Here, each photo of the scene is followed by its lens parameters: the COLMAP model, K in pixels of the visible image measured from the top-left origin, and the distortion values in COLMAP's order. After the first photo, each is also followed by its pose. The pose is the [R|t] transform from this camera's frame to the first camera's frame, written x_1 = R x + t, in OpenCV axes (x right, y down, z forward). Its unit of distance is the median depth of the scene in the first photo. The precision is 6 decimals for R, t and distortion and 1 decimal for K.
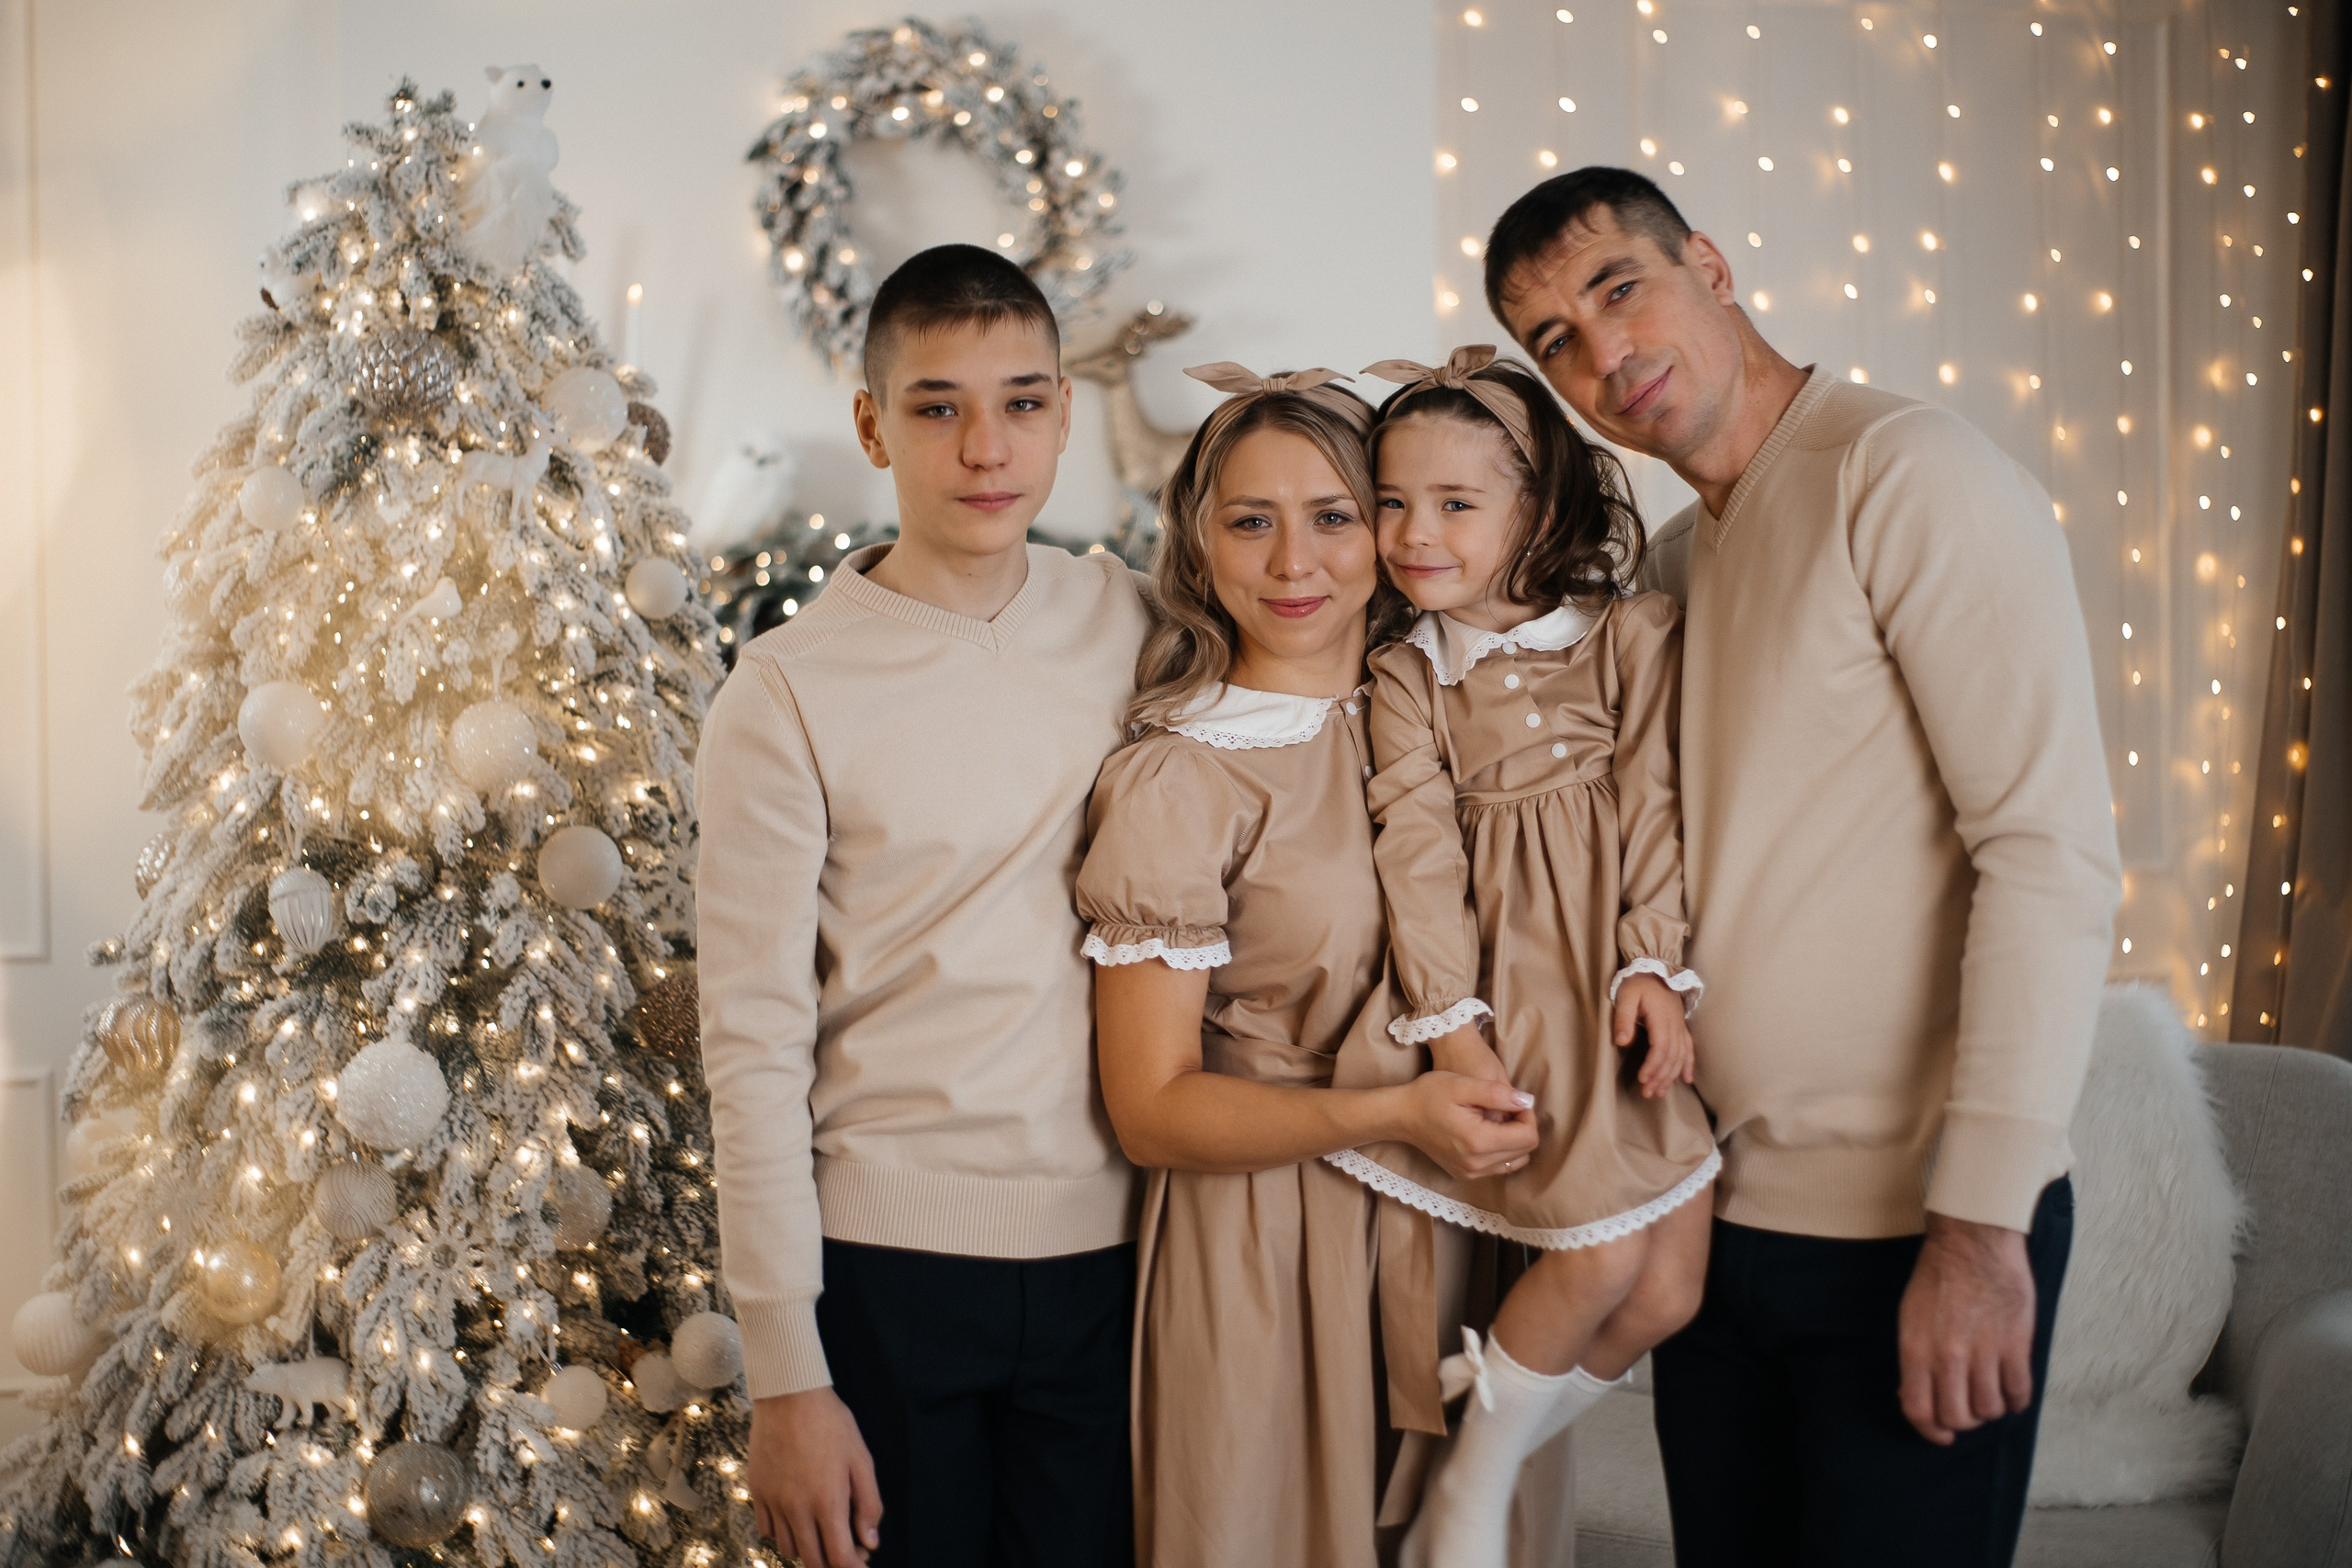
lens RADIAL K [[3352.9, 0, 1173.4], [0, 3352.9, 799.4], [0, 0, 1]] dist [-0.101465, 0.048088]
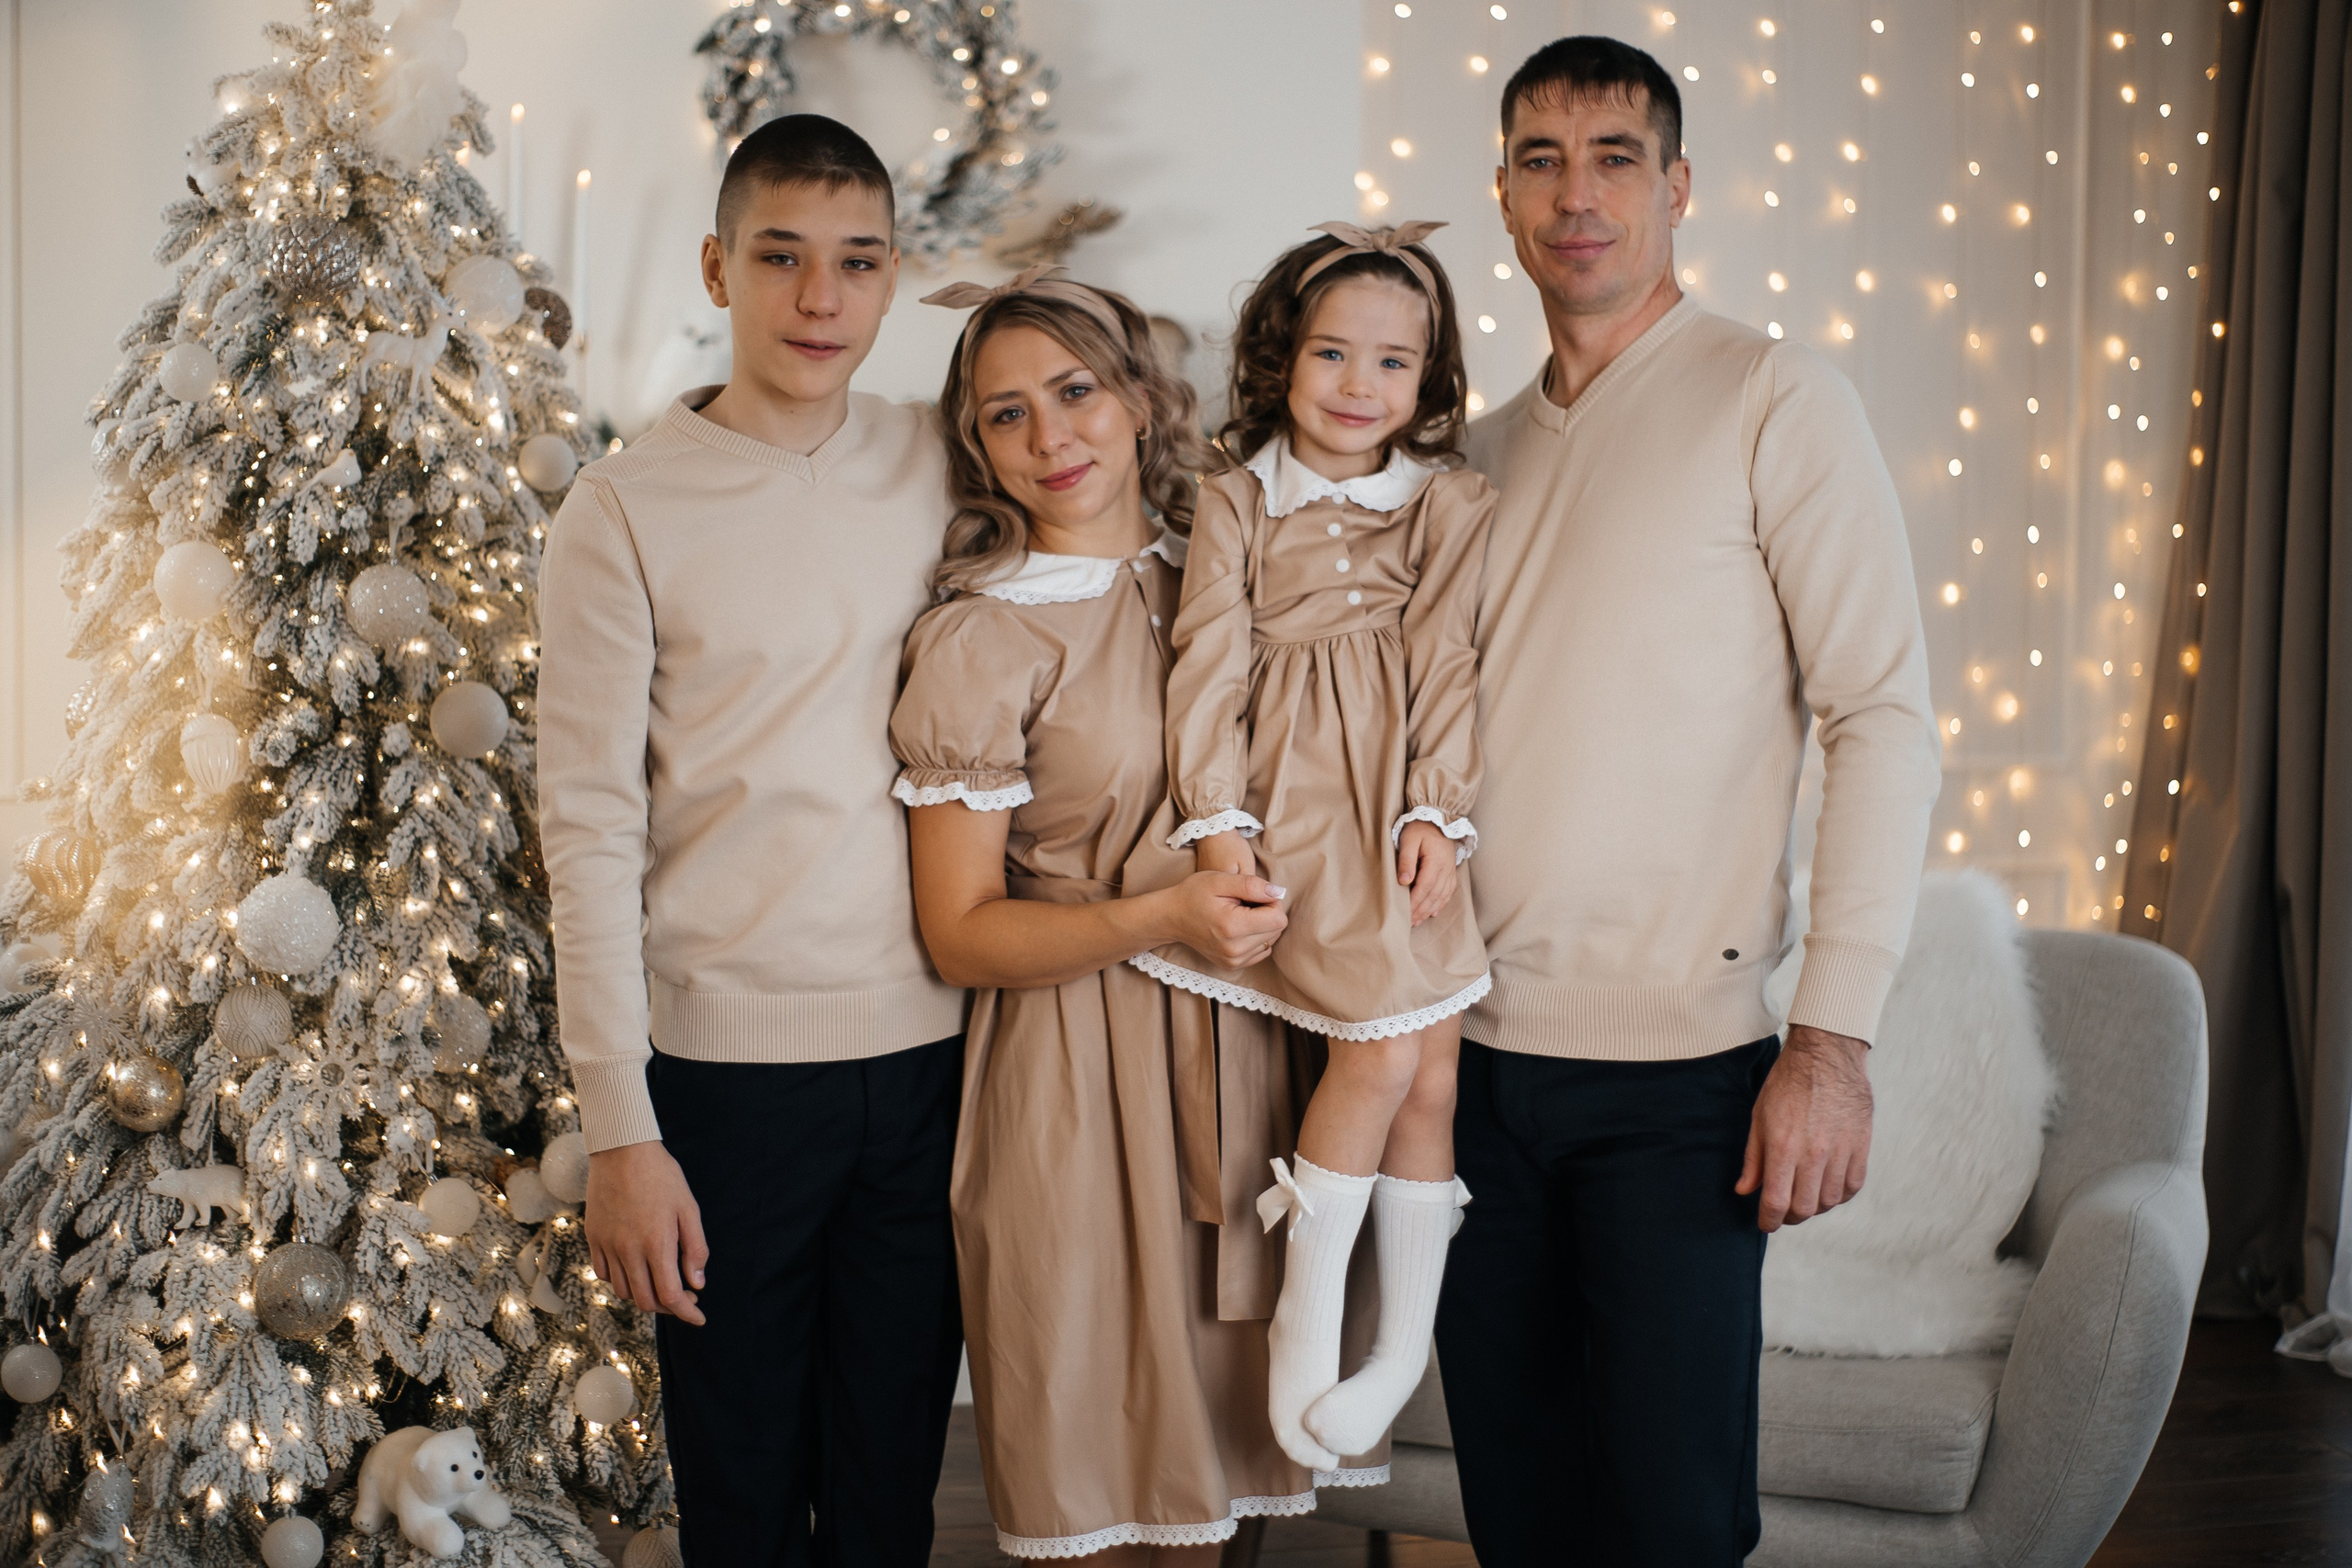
lens RADIAL K [[3356.8, 0, 1175.7], [0, 3356.8, 784.1], [0, 0, 1]] dist [-0.105223, 0.064170]
pose [[0.999628, 0.024776, -0.011409, 0.063190], [-0.024407, 0.999207, 0.031448, 0.001550], [0.012179, -0.031158, 0.999440, -0.077148]]
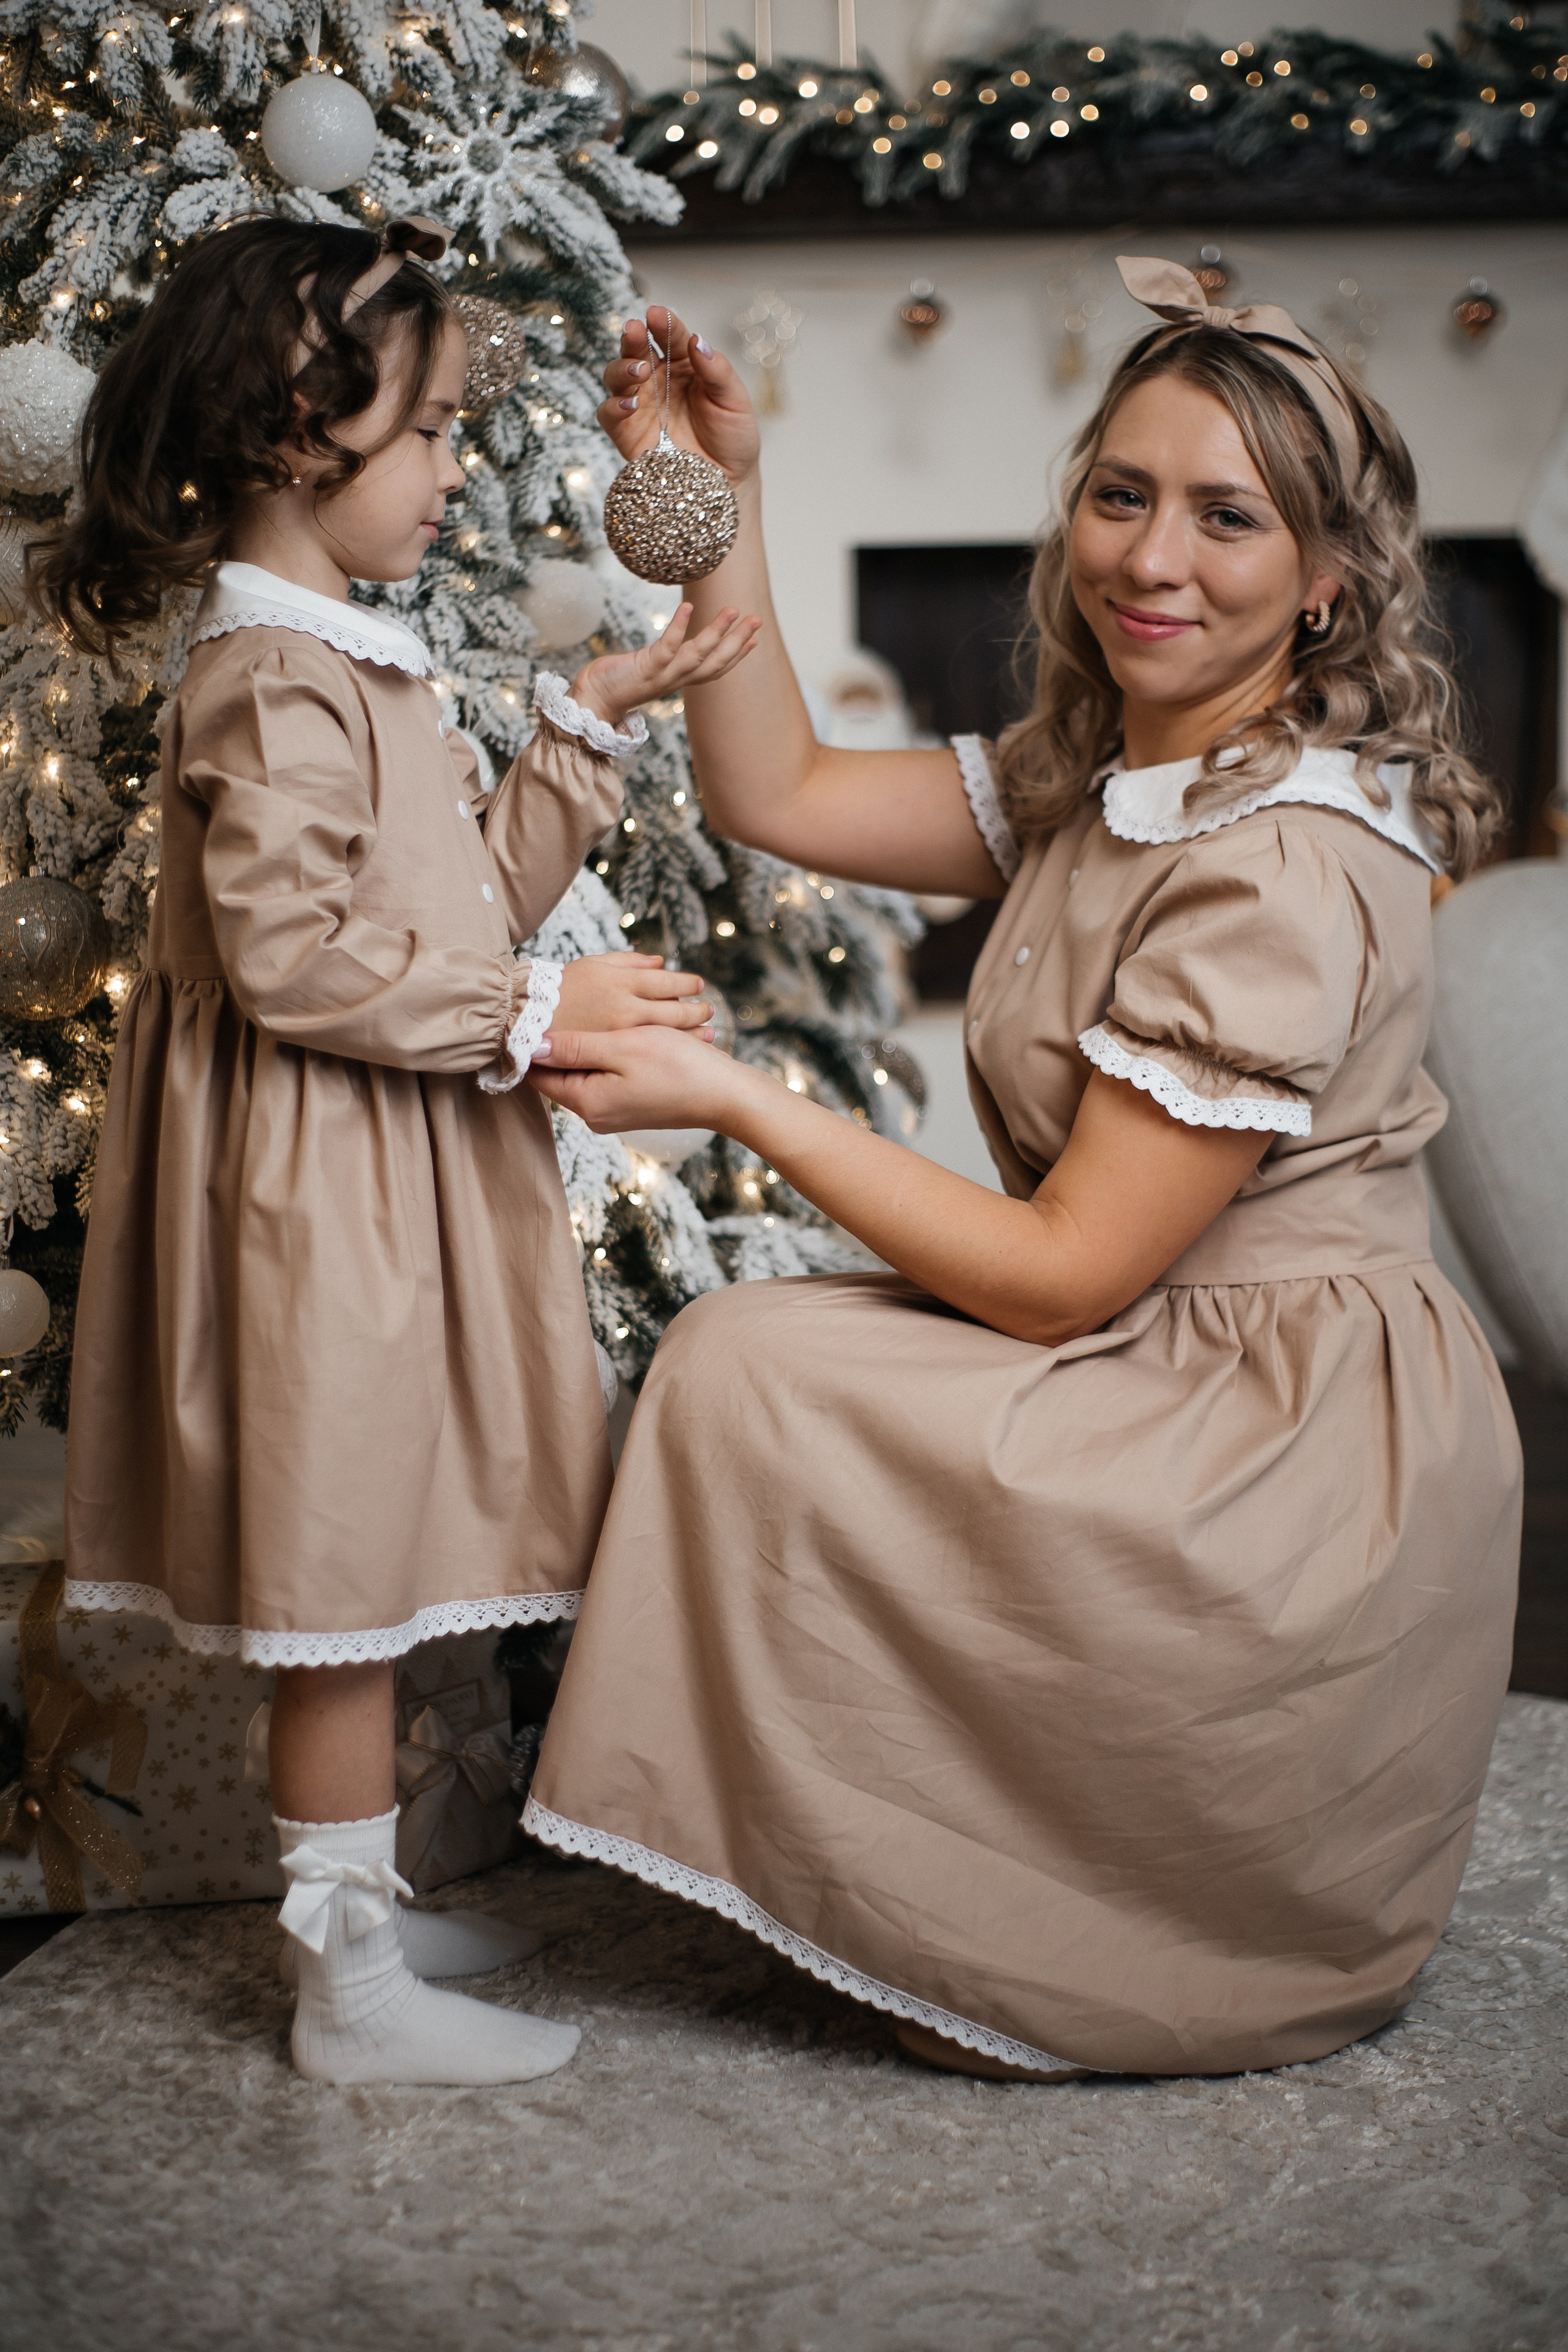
lens RADIAL K [[3389.7, 0, 794.9], [0, 3389.7, 1229.7], [0, 0, 1]] dist [-0.101399, 0.106794]
pose [[0.941508, 0.052654, -0.332852, 0.176071], [-0.015607, 0.993471, 0.113013, 0.173006], [0.336630, -0.101208, 0.936182, 0.321884]]
